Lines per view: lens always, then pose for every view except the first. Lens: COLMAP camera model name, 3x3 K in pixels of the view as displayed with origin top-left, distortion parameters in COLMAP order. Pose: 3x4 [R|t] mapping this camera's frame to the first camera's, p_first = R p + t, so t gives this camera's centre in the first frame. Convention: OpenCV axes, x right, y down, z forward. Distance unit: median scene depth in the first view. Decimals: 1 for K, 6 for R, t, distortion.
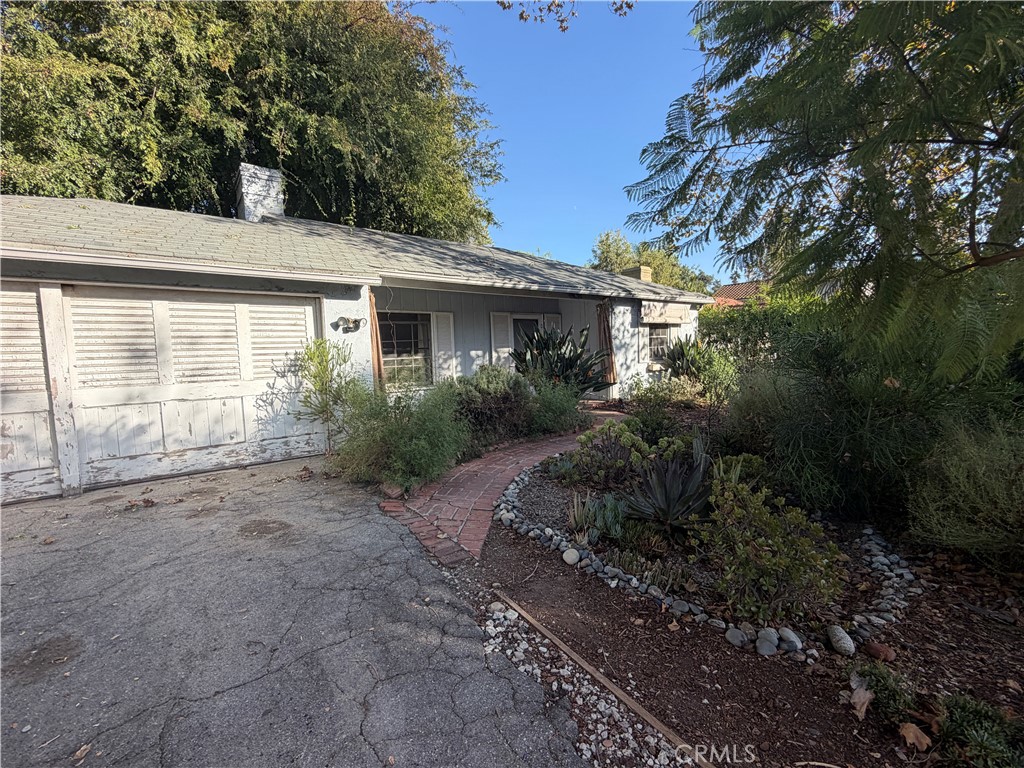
lens RADIAL K [[409.8, 0, 512.0], [0, 409.8, 384.0], [0, 0, 1]] dist [-0.000838, -0.000211]
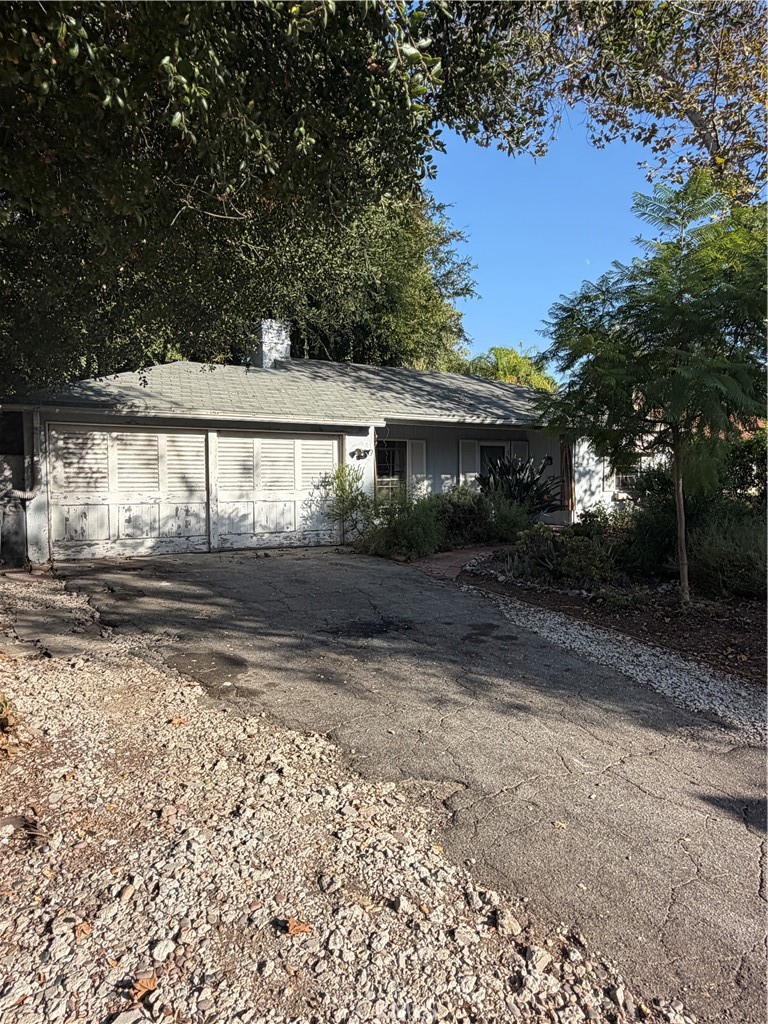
lens RADIAL K [[574.6, 0, 384.0], [0, 574.6, 512.0], [0, 0, 1]] dist [0.001813, -0.000166]
pose [[0.985535, 0.034642, -0.165894, 0.013030], [-0.037279, 0.999223, -0.012806, 0.061074], [0.165321, 0.018805, 0.986061, -0.729661]]
